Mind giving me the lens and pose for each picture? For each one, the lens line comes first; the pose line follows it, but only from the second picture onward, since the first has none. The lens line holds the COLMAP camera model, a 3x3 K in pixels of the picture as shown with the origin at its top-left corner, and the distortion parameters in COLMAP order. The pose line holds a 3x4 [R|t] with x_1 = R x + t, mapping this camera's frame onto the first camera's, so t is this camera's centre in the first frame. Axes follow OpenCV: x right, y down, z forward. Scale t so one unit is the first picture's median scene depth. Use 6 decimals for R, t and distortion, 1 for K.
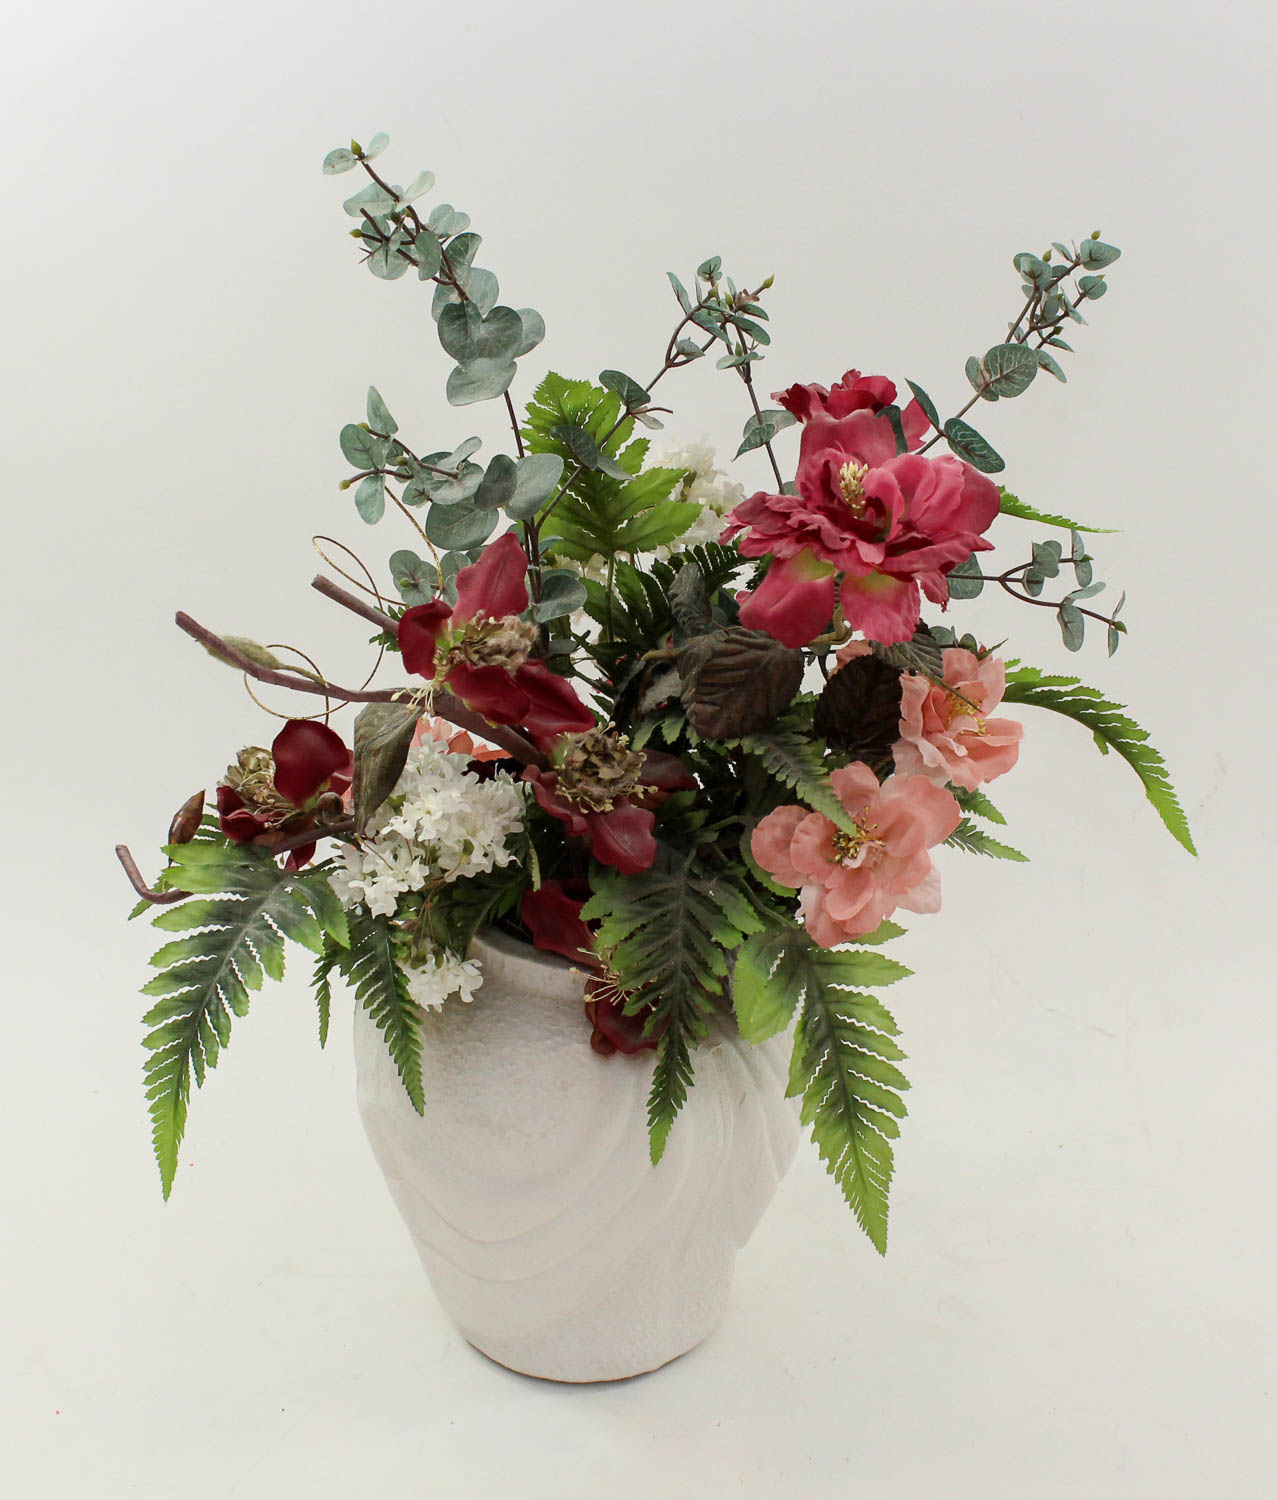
lens RADIAL K [[2653.7, 0, 638.0], [0, 2653.7, 748.7], [0, 0, 1]] dist [-0.135084, 0.000000]
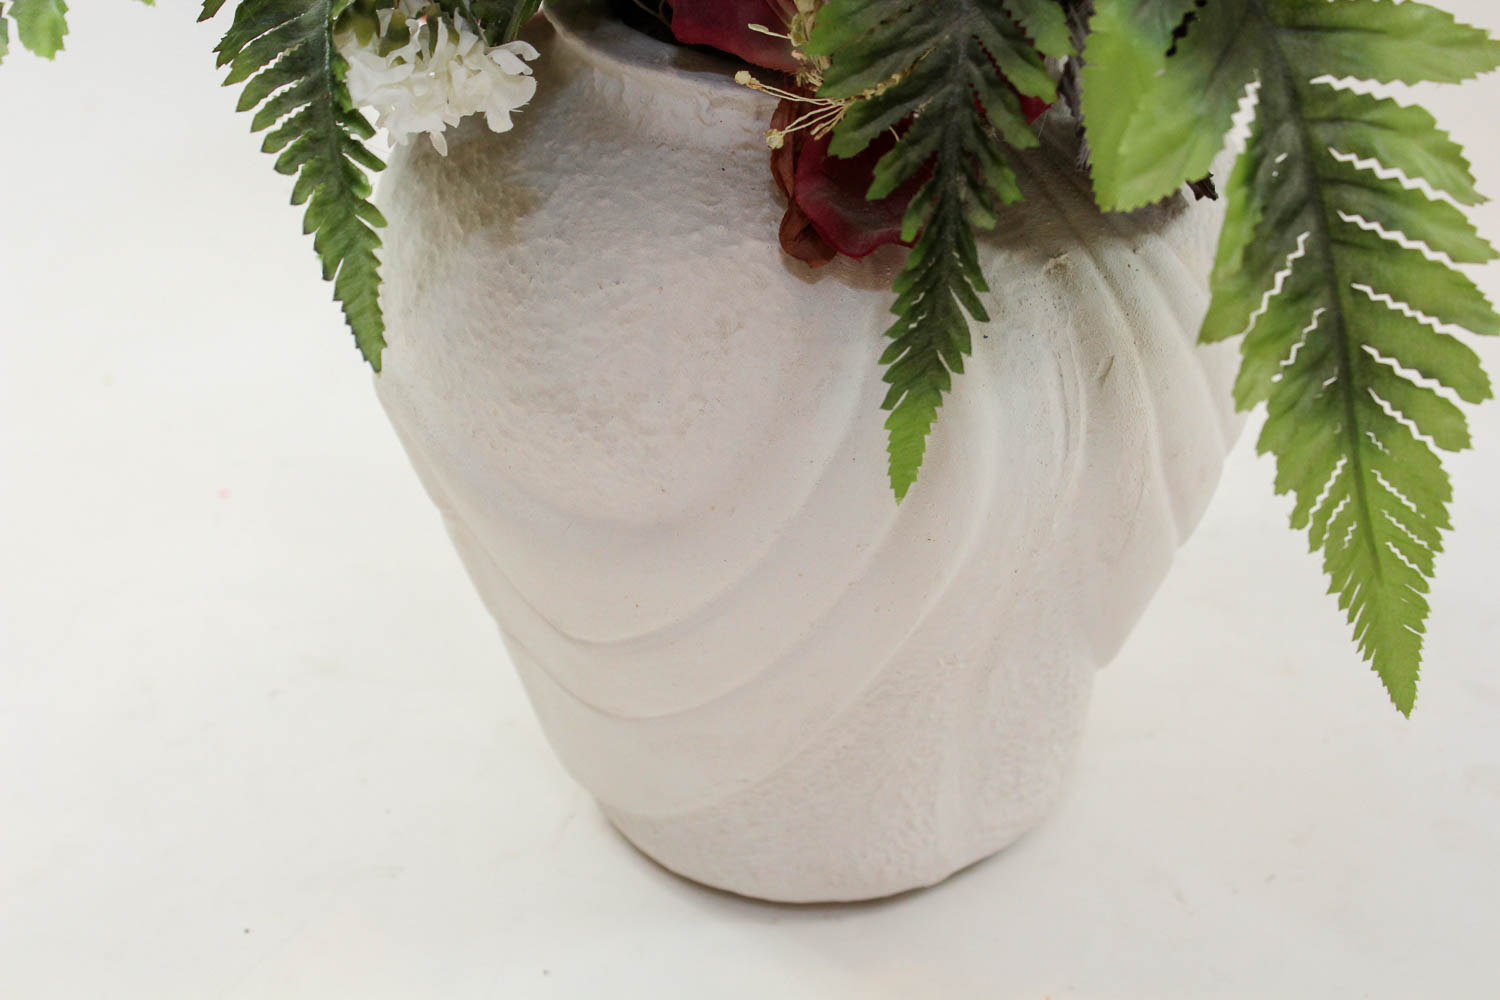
lens RADIAL K [[2199.8, 0, 748.4], [0, 2199.8, 500.7], [0, 0, 1]] dist [-0.007947, 0.000000]
pose [[0.989324, 0.029683, -0.142678, 0.034569], [-0.009381, 0.989979, 0.140904, 0.105422], [0.145431, -0.138061, 0.979688, 0.628128]]
